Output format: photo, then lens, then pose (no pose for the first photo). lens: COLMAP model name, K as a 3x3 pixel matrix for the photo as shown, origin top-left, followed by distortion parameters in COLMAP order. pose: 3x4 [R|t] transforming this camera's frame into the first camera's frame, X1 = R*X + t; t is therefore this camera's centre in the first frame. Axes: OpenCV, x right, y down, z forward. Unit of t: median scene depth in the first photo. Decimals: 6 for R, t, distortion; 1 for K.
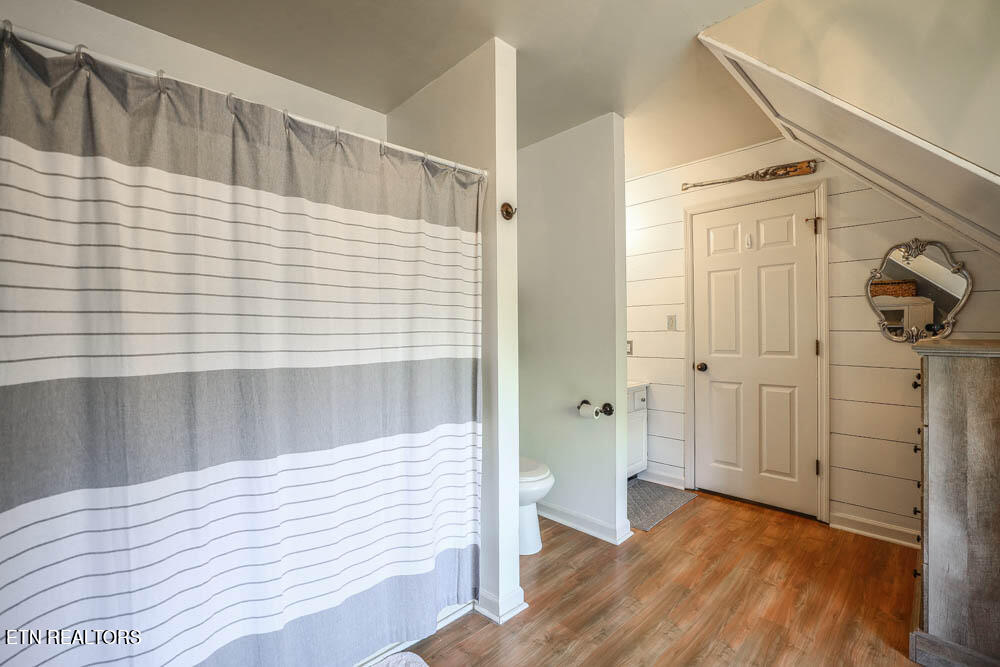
lens RADIAL K [[432.8, 0, 500.7], [0, 432.8, 333.9], [0, 0, 1]] dist [-0.038416, 0.013982]
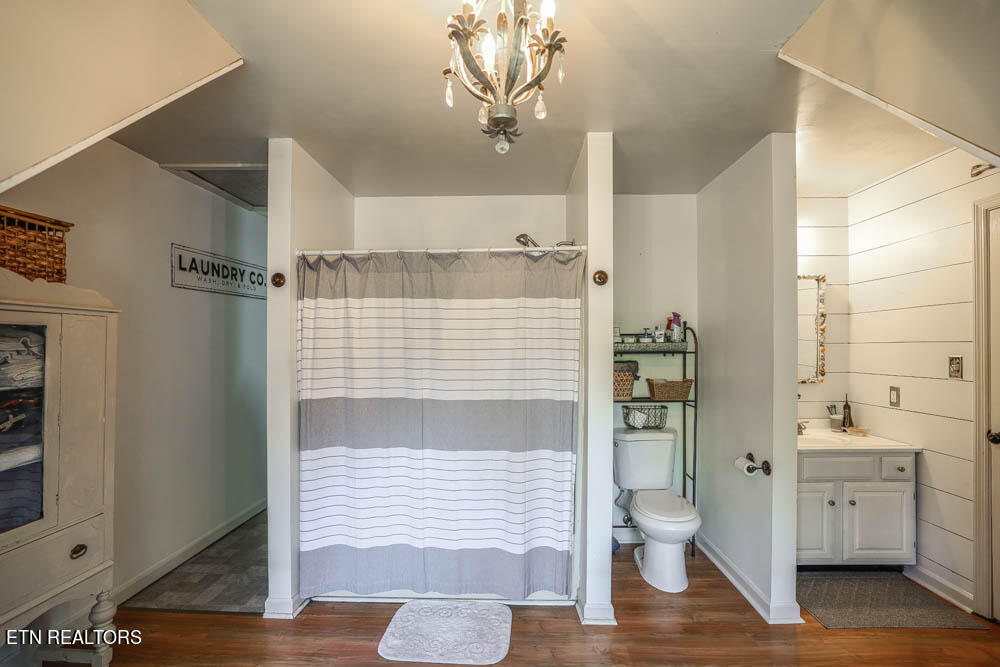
lens RADIAL K [[432.8, 0, 515.6], [0, 432.8, 344.6], [0, 0, 1]] dist [-0.038416, 0.013982]
pose [[0.710405, 0.011152, -0.703704, 0.718914], [-0.012577, 0.999916, 0.003149, -0.110583], [0.703680, 0.006614, 0.710486, 0.009807]]
